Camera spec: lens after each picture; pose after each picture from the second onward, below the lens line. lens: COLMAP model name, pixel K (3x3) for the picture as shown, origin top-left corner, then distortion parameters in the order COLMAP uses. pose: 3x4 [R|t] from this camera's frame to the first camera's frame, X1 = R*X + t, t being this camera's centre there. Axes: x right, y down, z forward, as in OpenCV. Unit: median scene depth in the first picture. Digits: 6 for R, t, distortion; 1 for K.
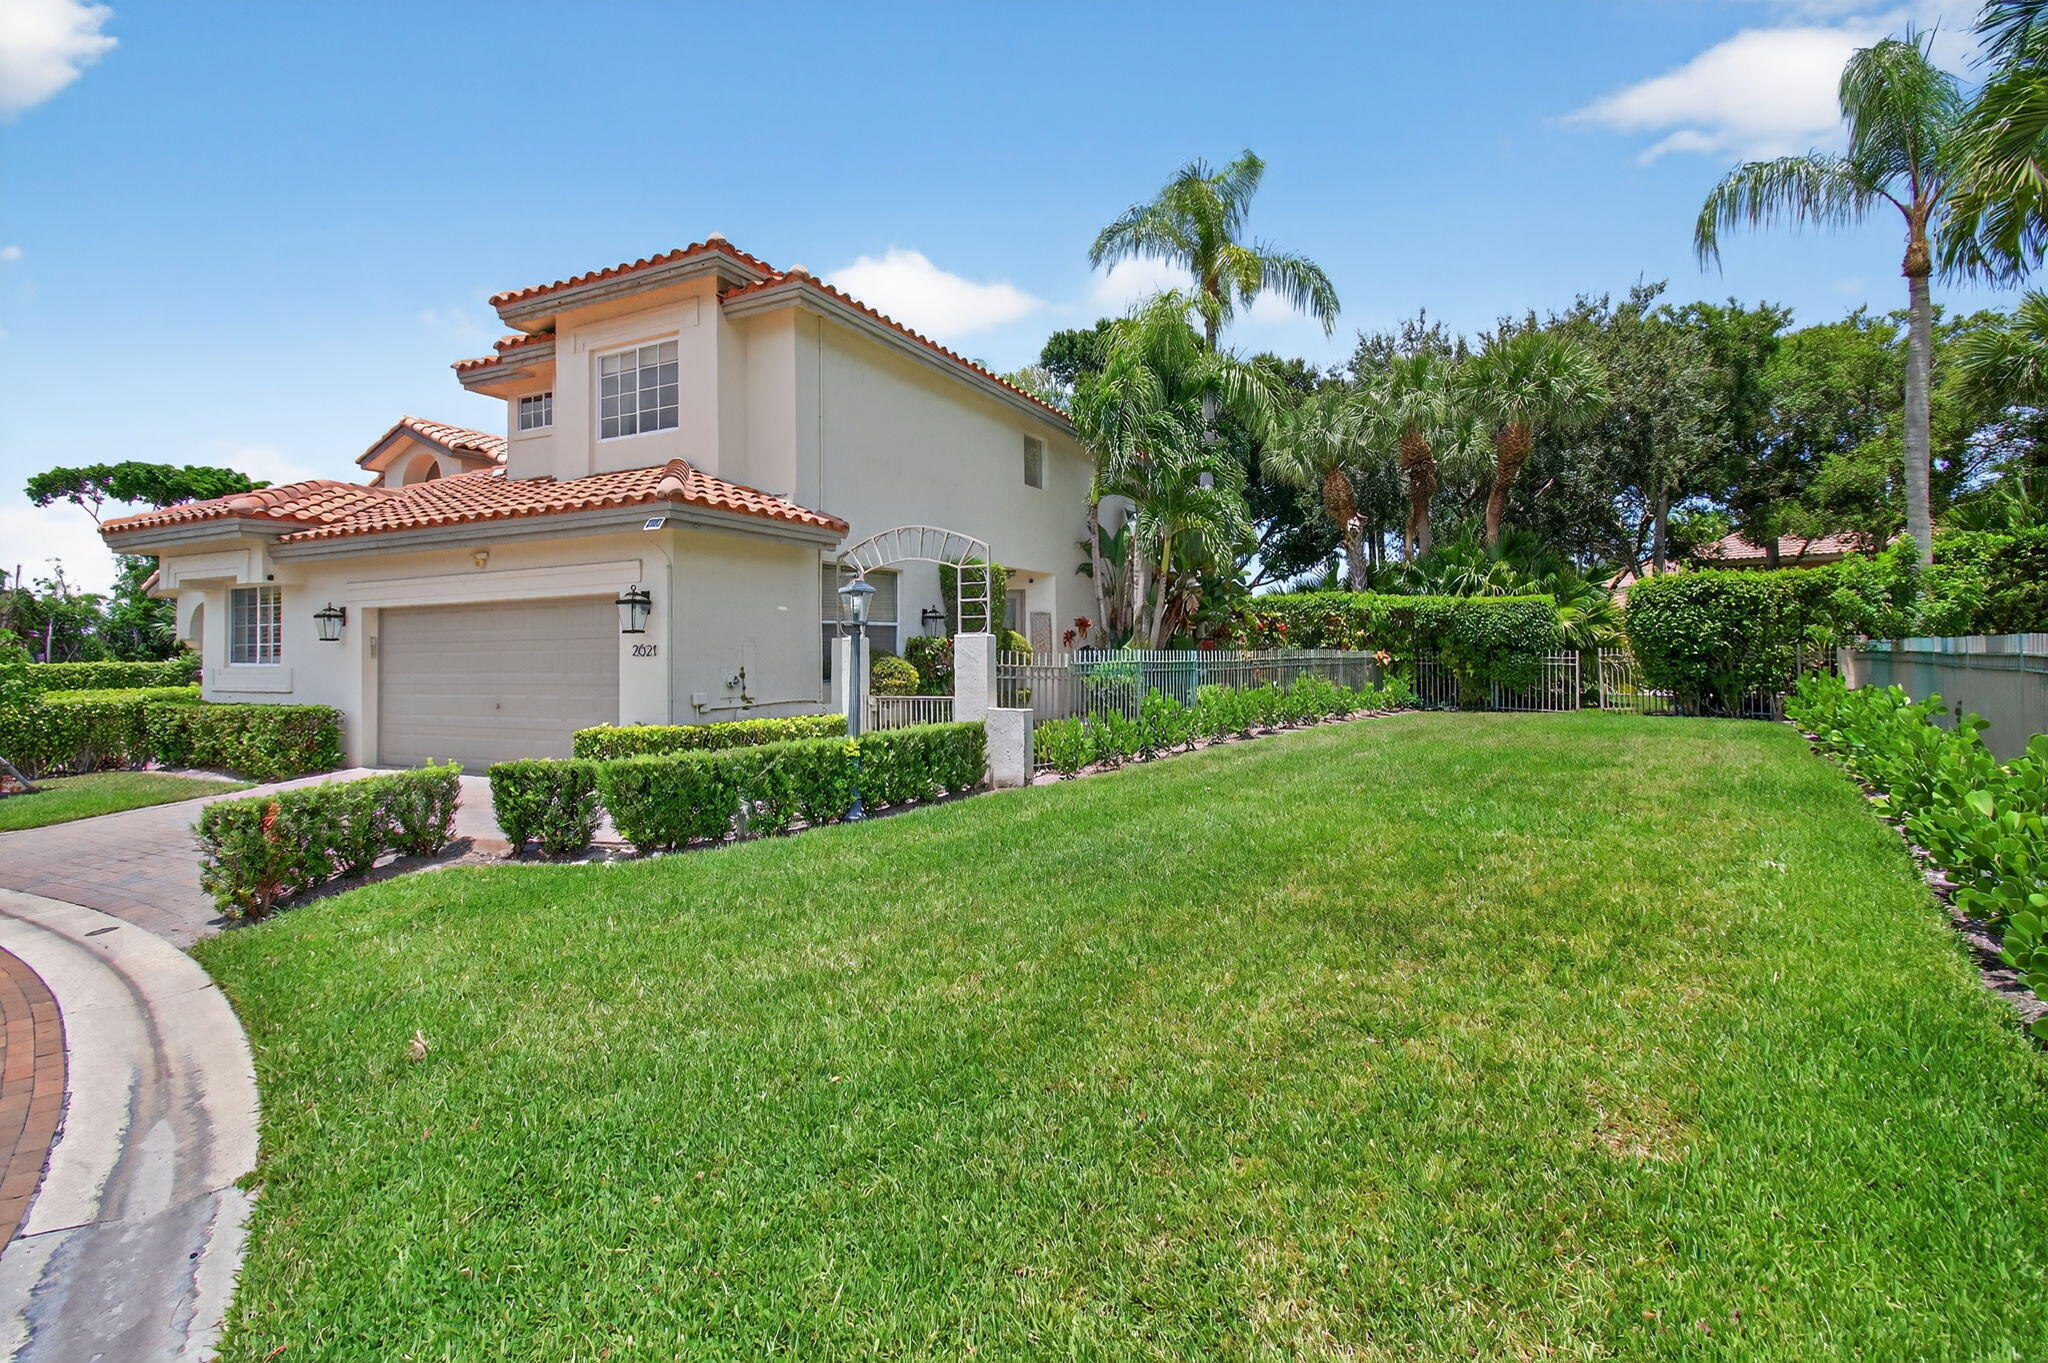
lens RADIAL K [[917.1, 0, 1003.5], [0, 917.1, 645.7], [0, 0, 1]] dist [0.003976, 0.001610]
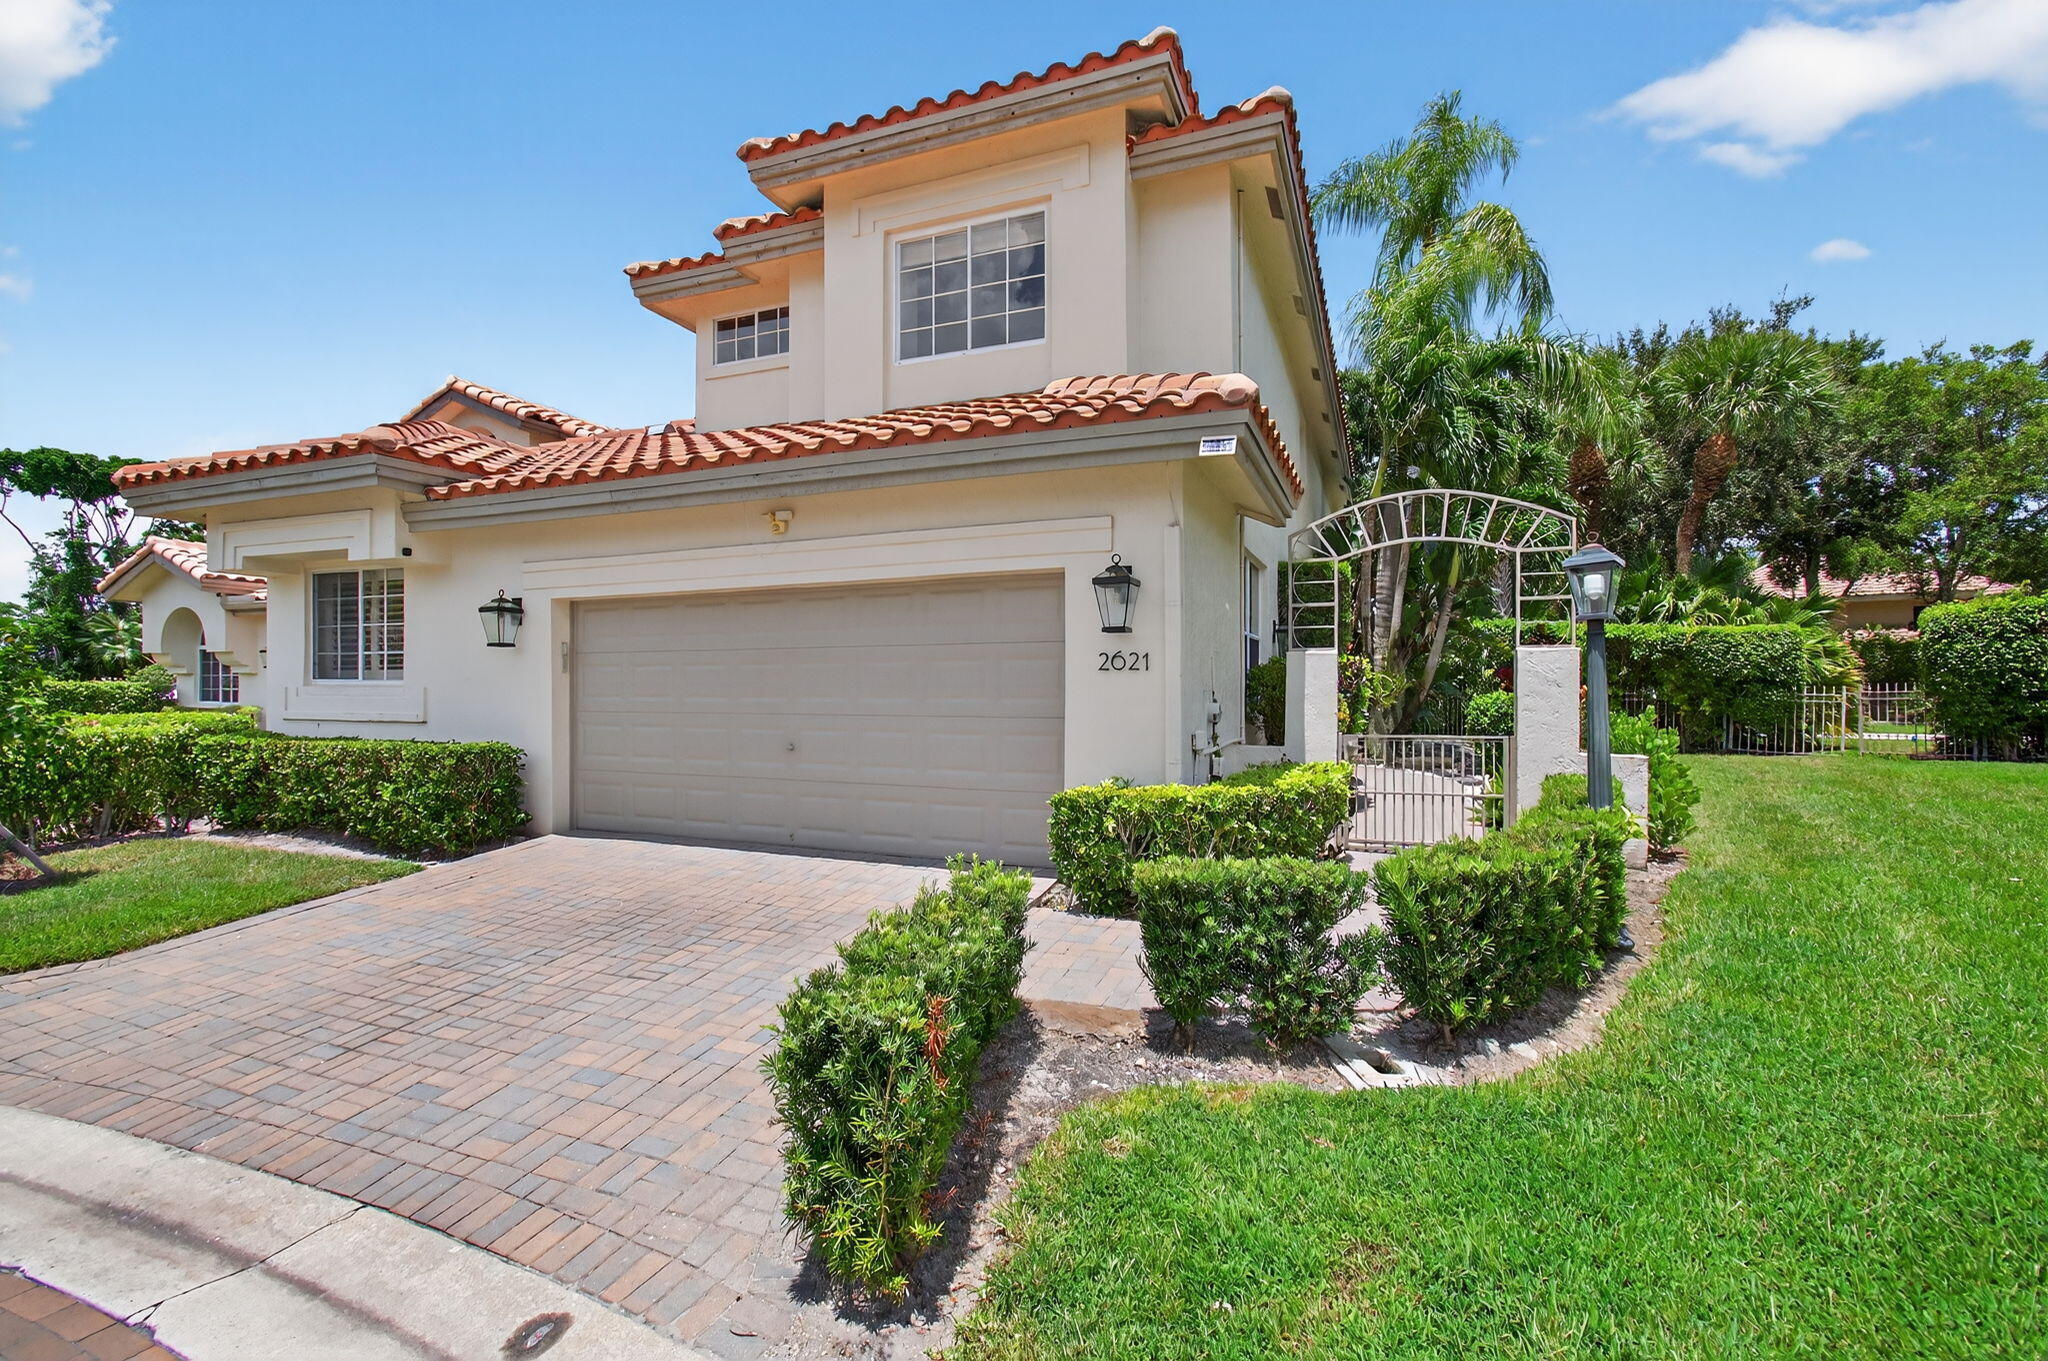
lens RADIAL K [[917.1, 0, 1018.2], [0, 917.1, 702.6], [0, 0, 1]] dist [0.003976, 0.001610]
pose [[0.997419, 0.009914, 0.071112, -0.384343], [-0.011656, 0.999641, 0.024130, 0.014430], [-0.070847, -0.024897, 0.997176, 0.286307]]
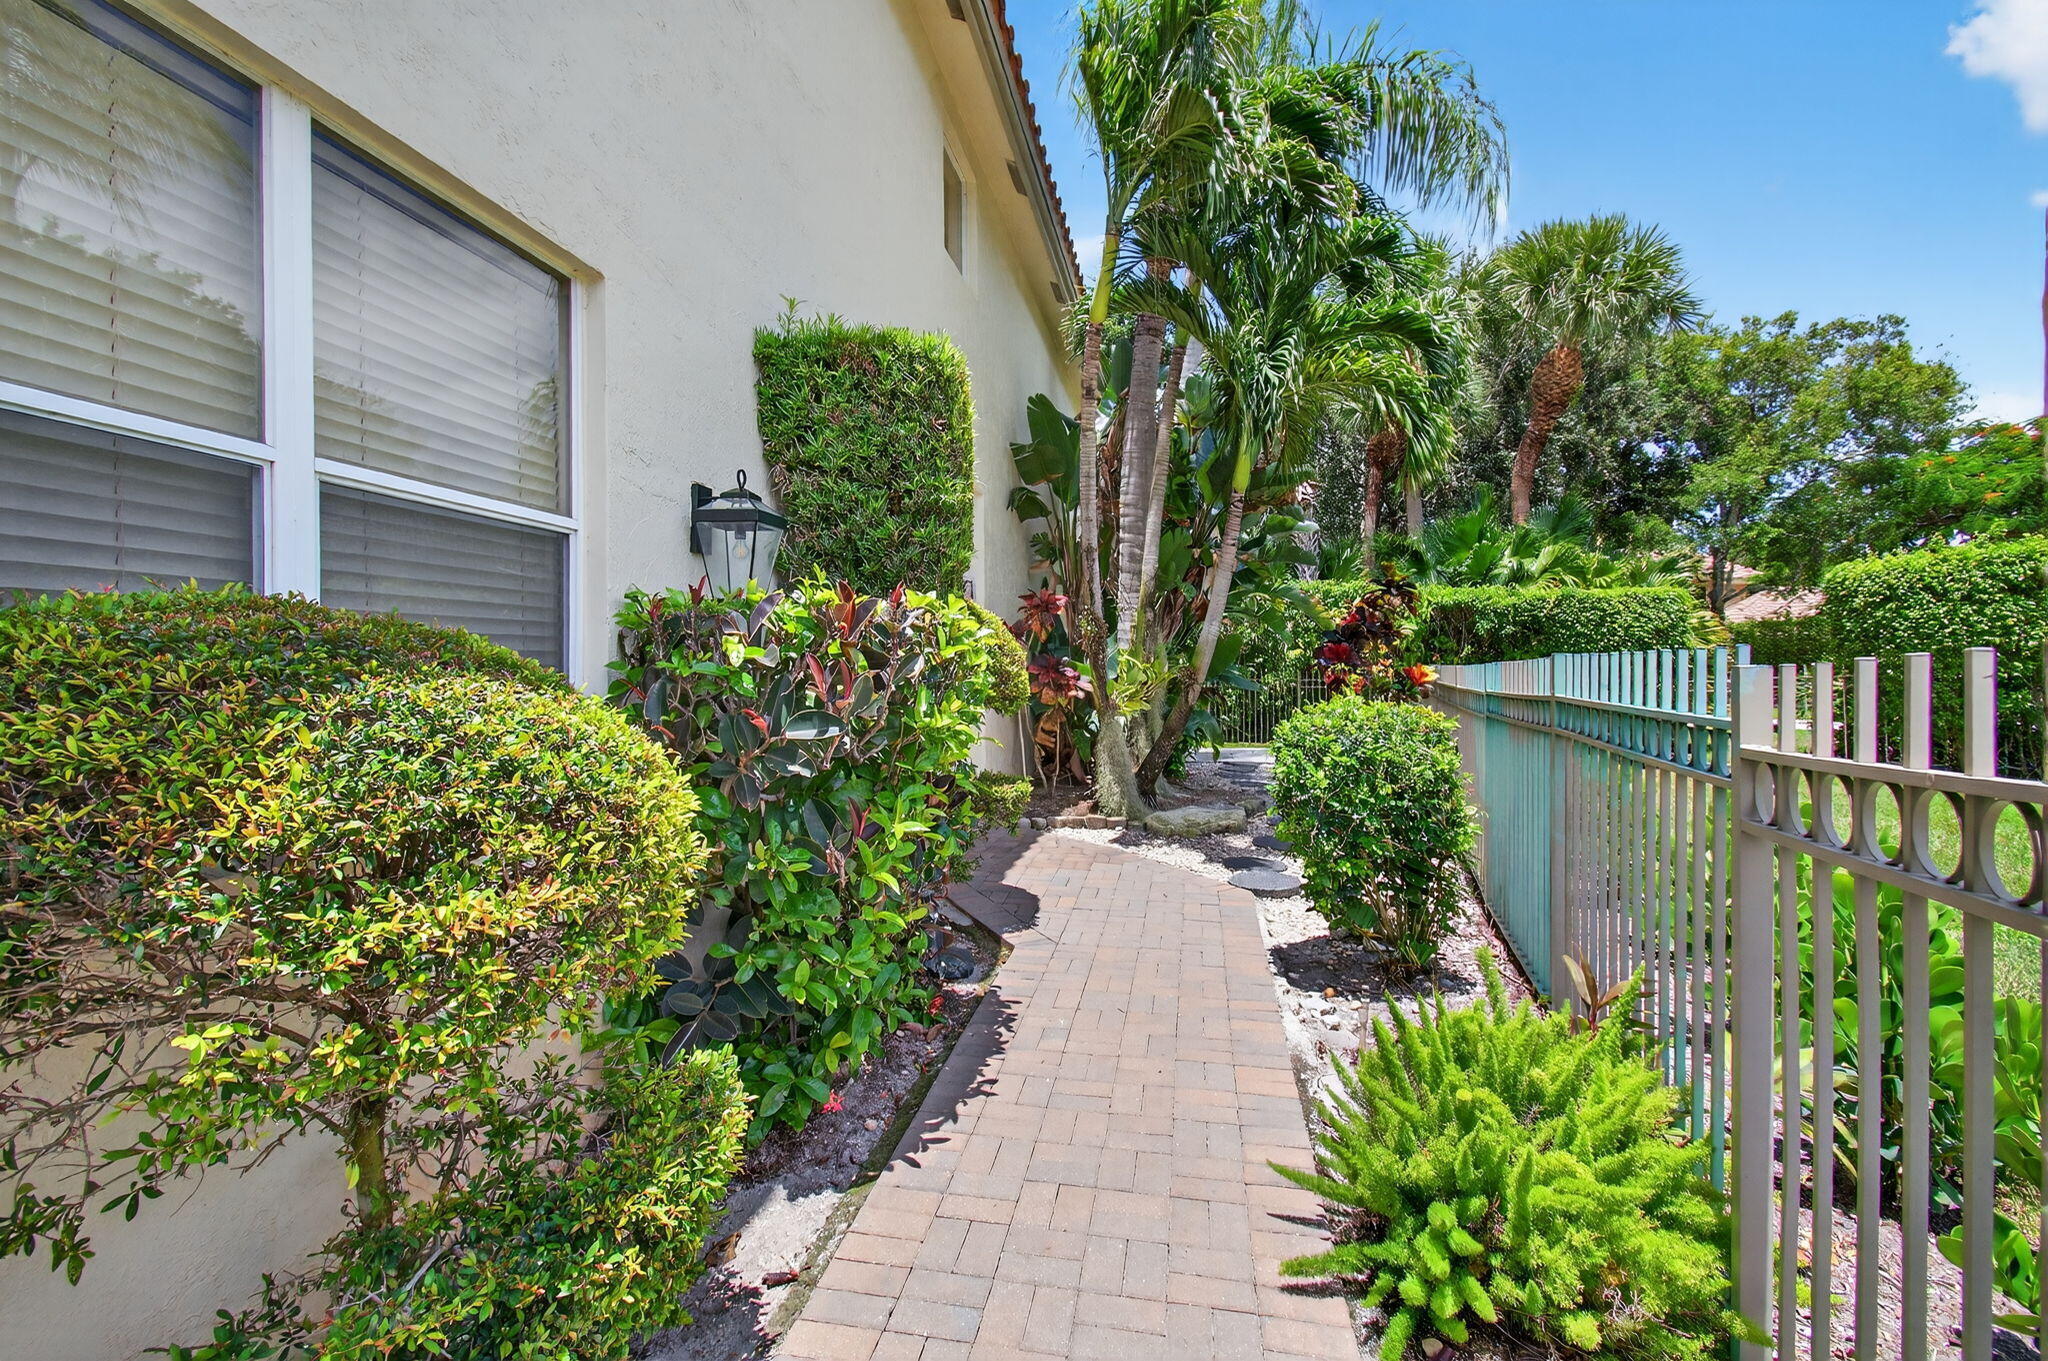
lens RADIAL K [[917.1, 0, 1023.7], [0, 917.1, 676.9], [0, 0, 1]] dist [0.003976, 0.001610]
pose [[0.964203, 0.001982, 0.265157, -0.075530], [-0.005235, 0.999919, 0.011561, 0.008900], [-0.265113, -0.012535, 0.964136, 0.822271]]
